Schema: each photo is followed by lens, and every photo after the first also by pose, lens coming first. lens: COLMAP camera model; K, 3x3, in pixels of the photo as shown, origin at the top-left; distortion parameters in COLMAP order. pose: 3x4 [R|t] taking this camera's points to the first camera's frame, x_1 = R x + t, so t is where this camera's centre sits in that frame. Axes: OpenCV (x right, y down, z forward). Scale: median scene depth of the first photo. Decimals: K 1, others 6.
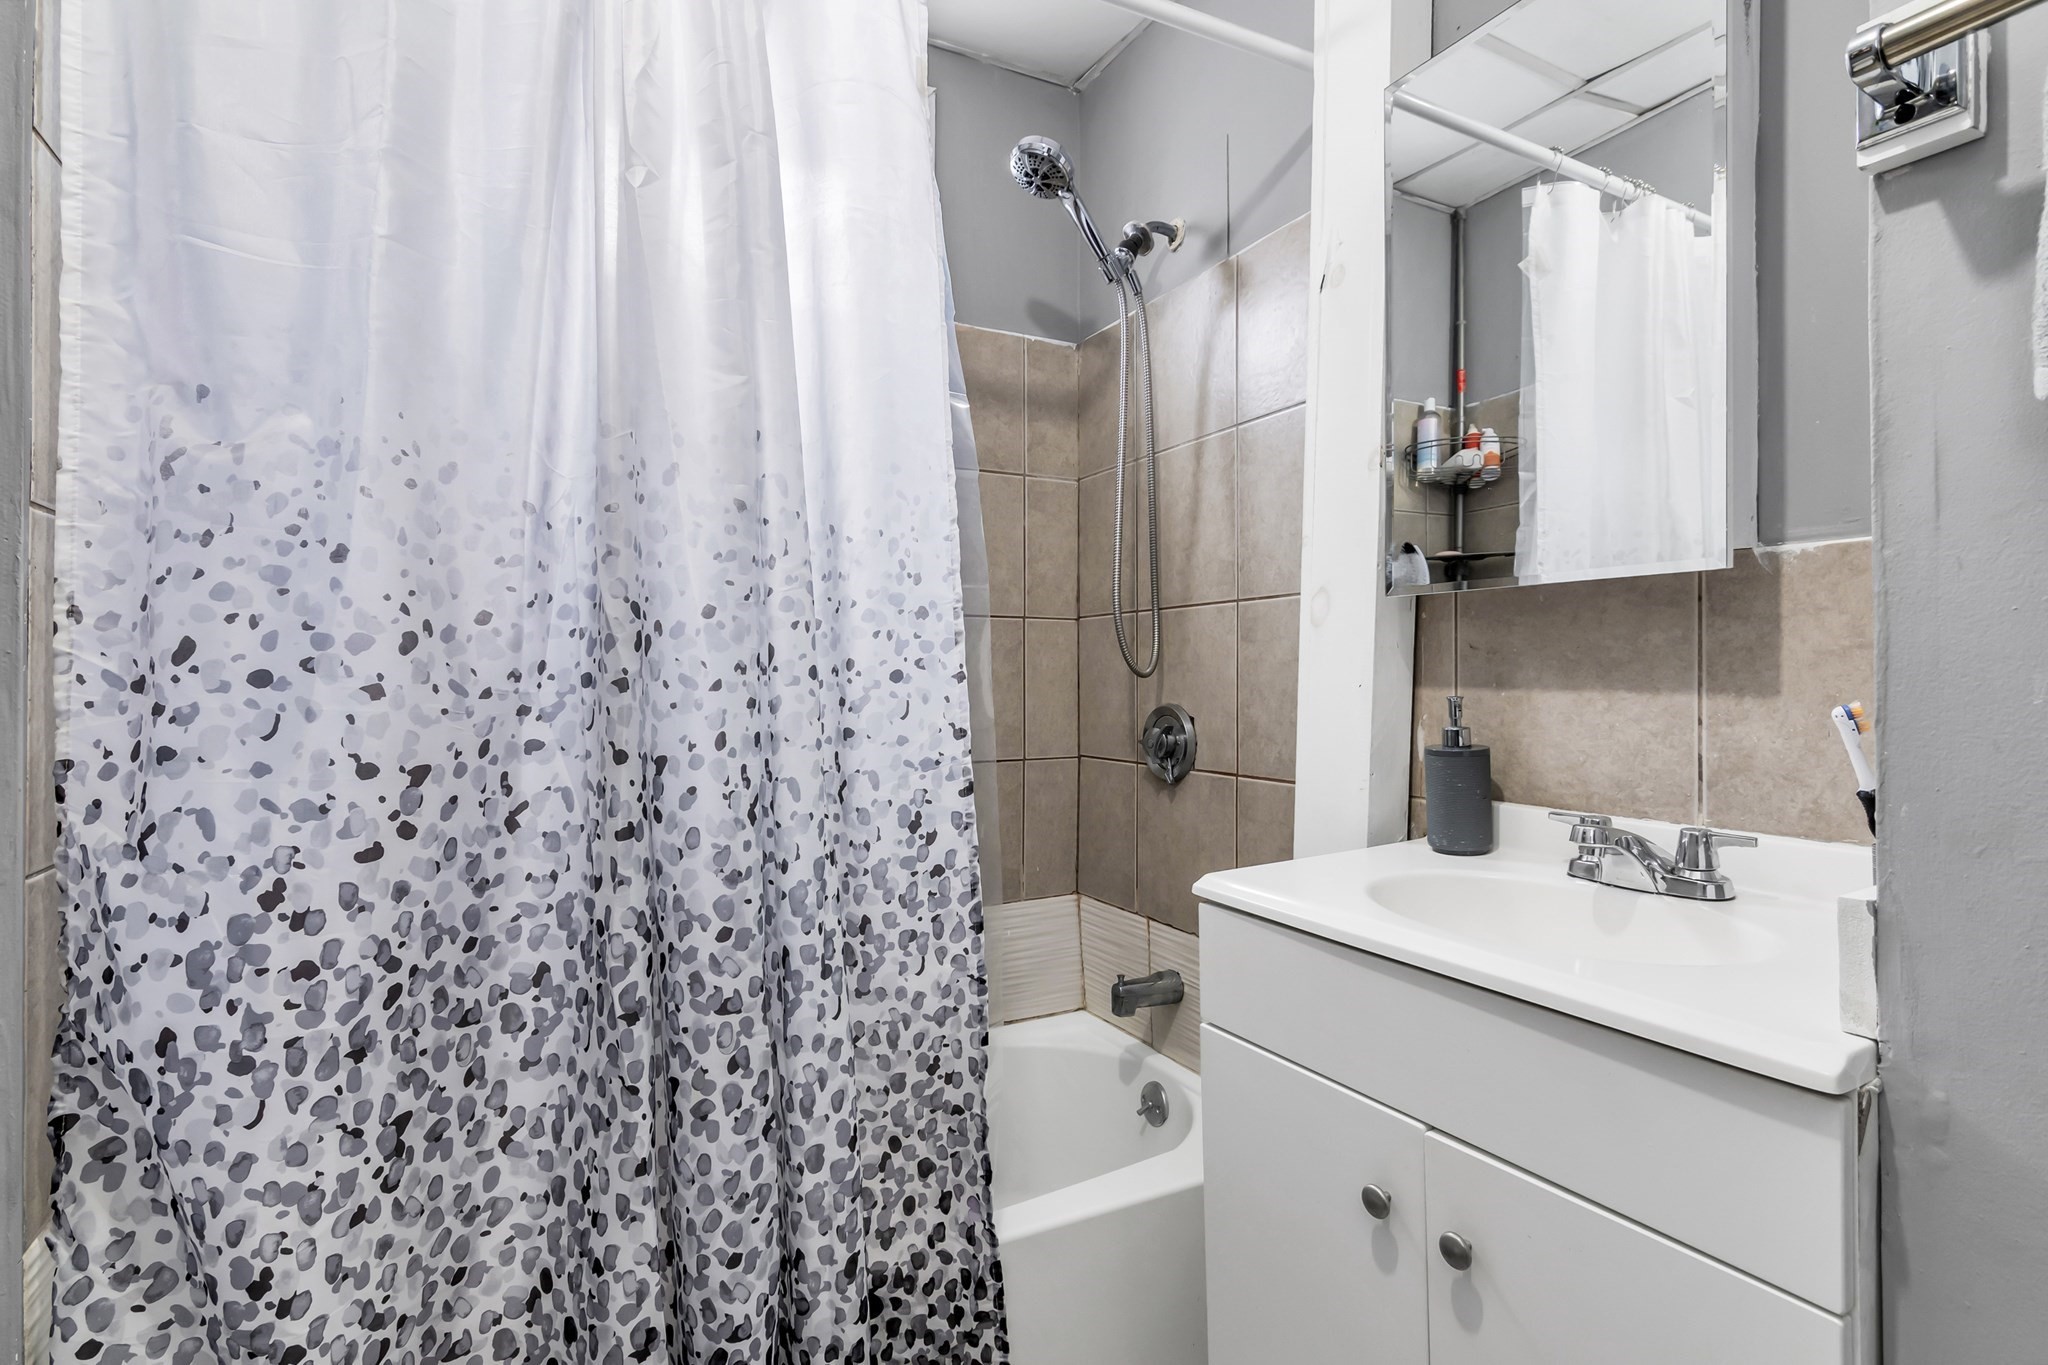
lens RADIAL K [[988.6, 0, 1014.2], [0, 988.6, 679.4], [0, 0, 1]] dist [-0.000752, 0.002478]
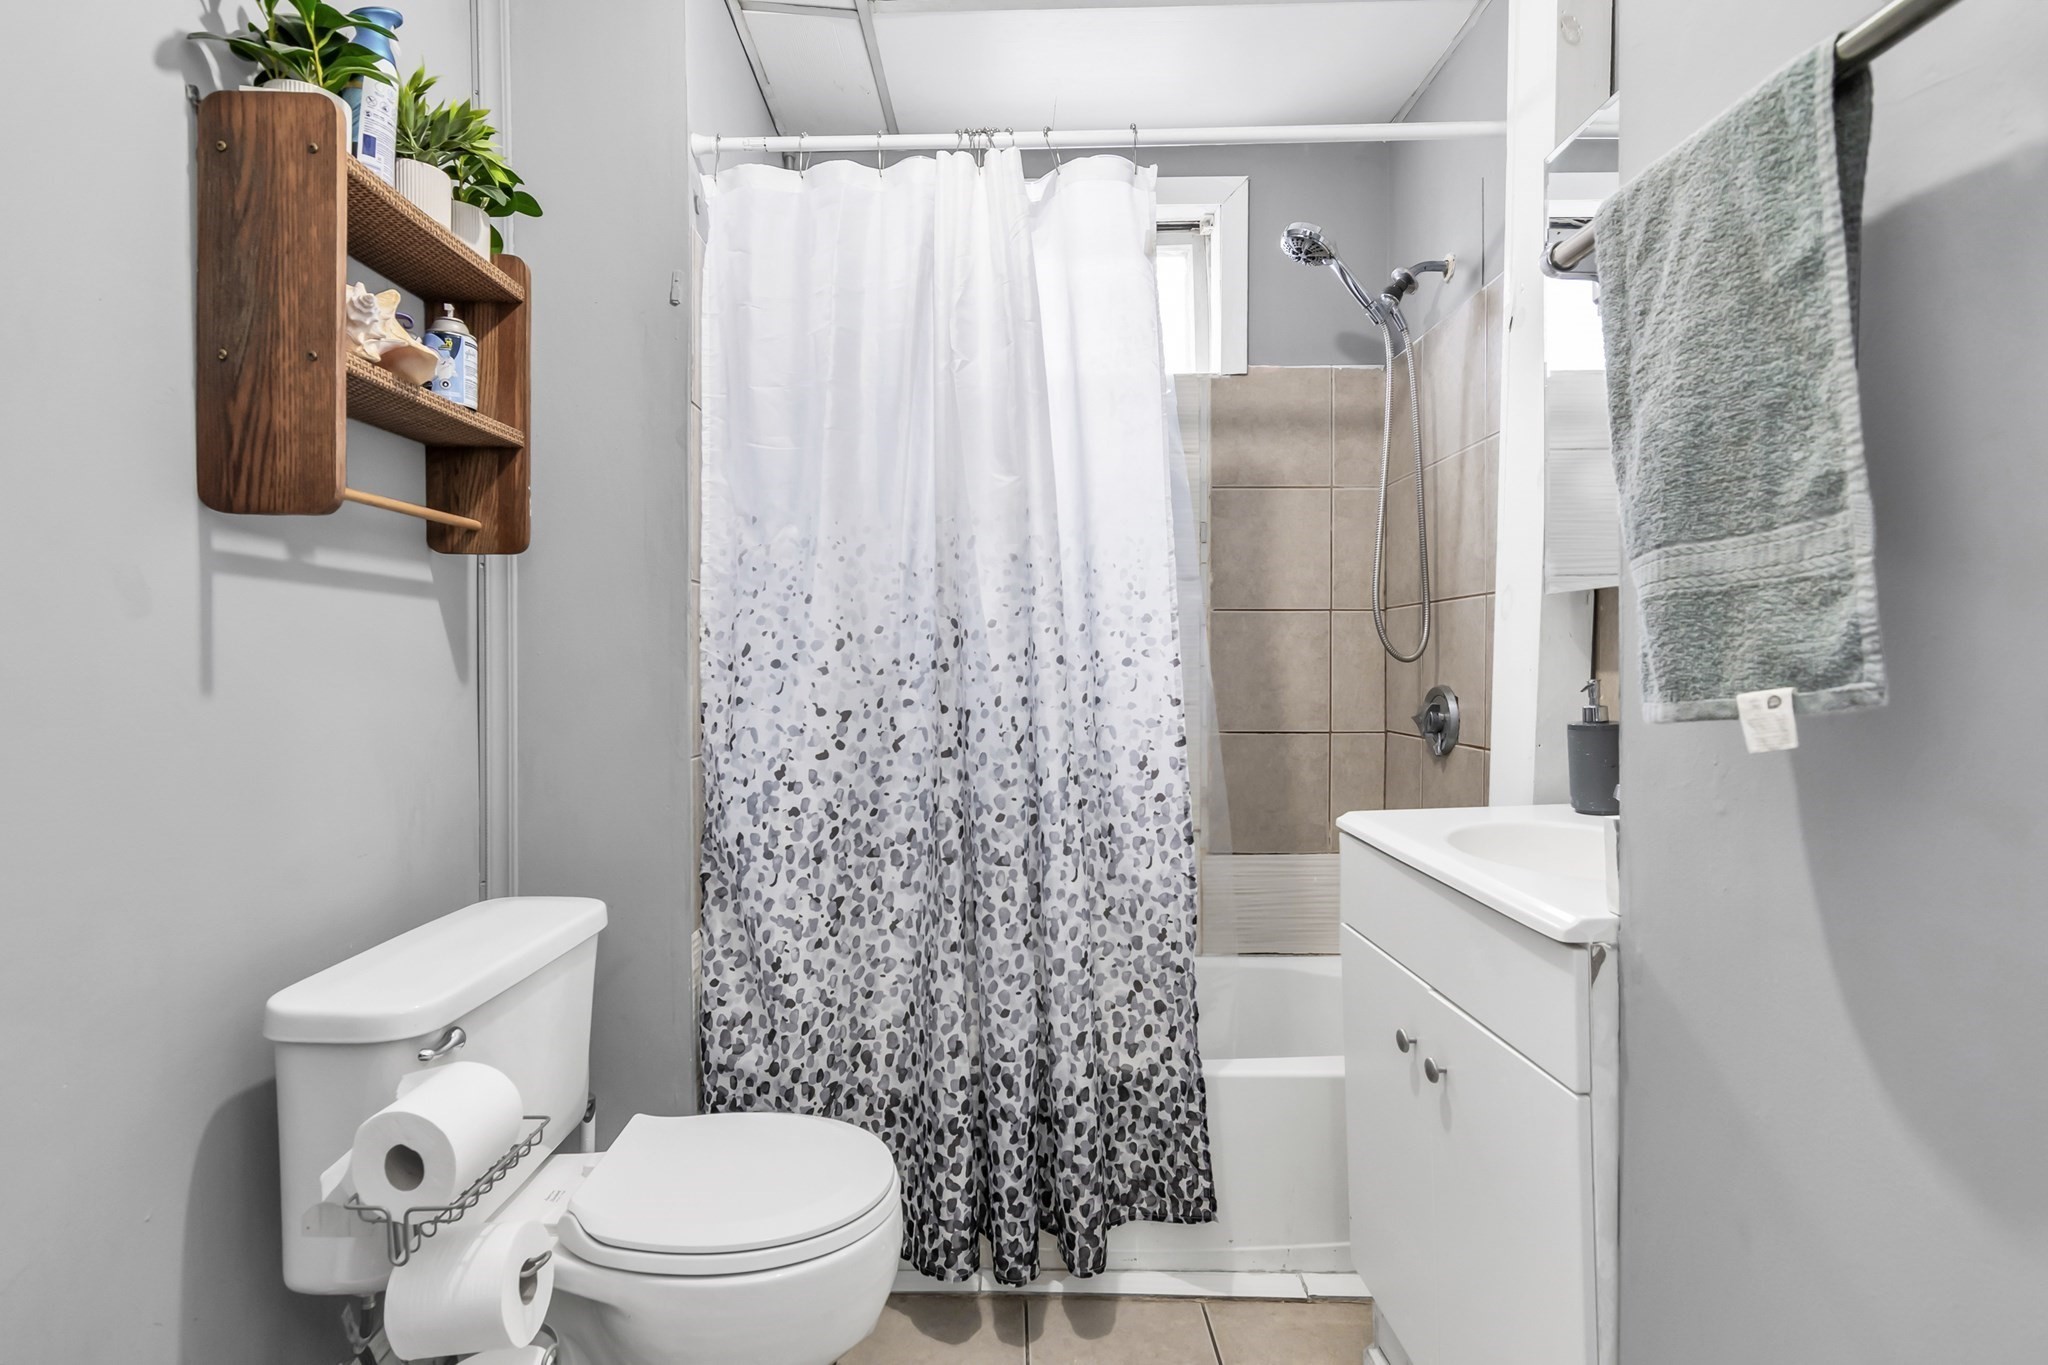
lens RADIAL K [[988.6, 0, 1014.2], [0, 988.6, 679.4], [0, 0, 1]] dist [-0.000752, 0.002478]
pose [[0.883632, 0.008461, -0.468106, 0.504587], [-0.000147, 0.999842, 0.017793, -0.004211], [0.468183, -0.015654, 0.883493, -0.453963]]
